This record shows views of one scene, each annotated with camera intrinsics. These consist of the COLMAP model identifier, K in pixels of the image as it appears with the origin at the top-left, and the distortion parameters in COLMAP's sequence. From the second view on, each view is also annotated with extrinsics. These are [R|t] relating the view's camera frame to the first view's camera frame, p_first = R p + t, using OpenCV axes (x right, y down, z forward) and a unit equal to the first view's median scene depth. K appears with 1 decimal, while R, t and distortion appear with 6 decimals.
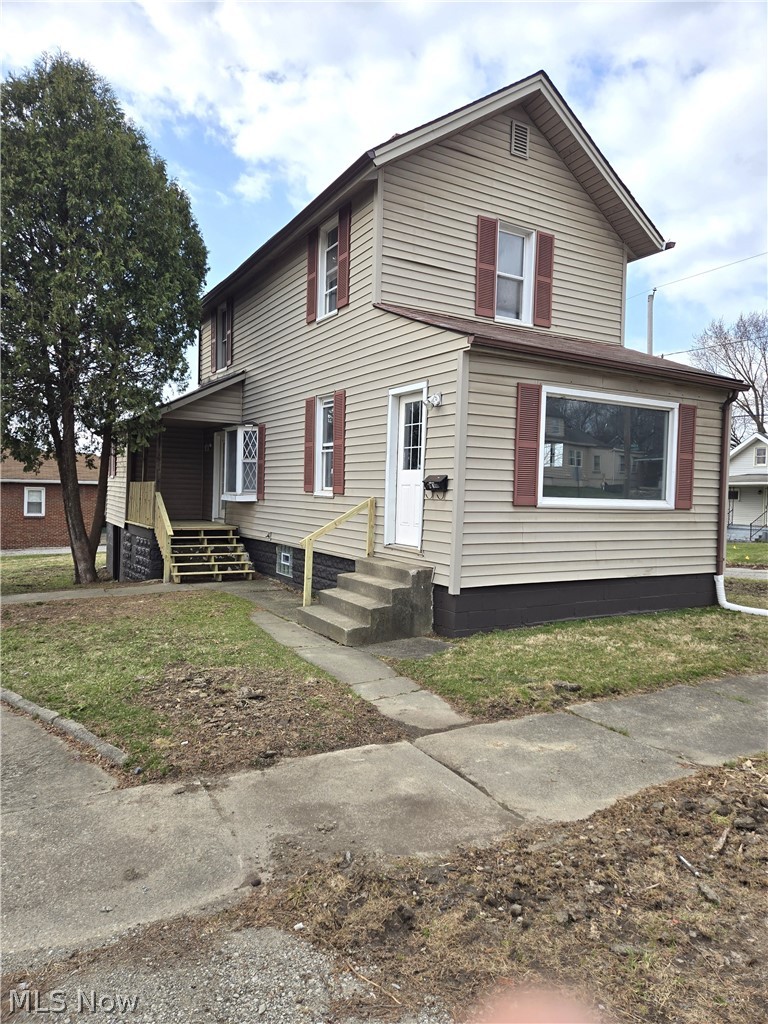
lens RADIAL K [[682.2, 0, 386.1], [0, 682.2, 506.2], [0, 0, 1]] dist [0.044312, -0.004740]
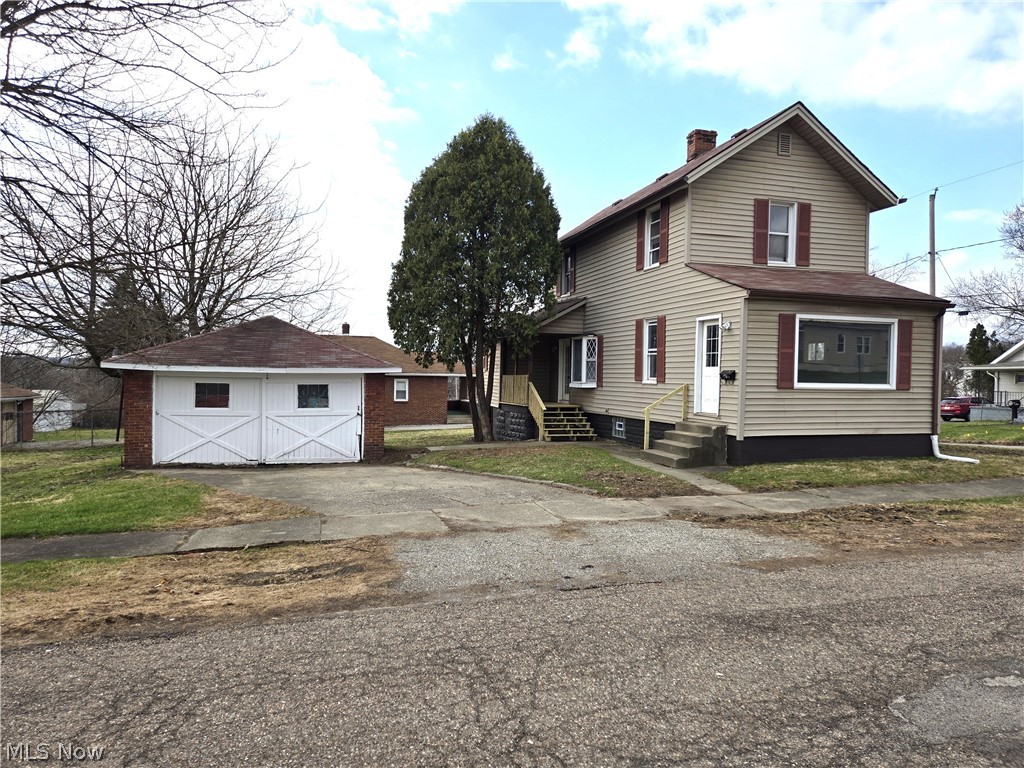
lens RADIAL K [[682.2, 0, 507.8], [0, 682.2, 389.3], [0, 0, 1]] dist [0.044312, -0.004740]
pose [[0.973778, -0.008202, -0.227353, -0.056553], [0.006619, 0.999948, -0.007727, 0.008596], [0.227404, 0.006020, 0.973782, -0.609896]]
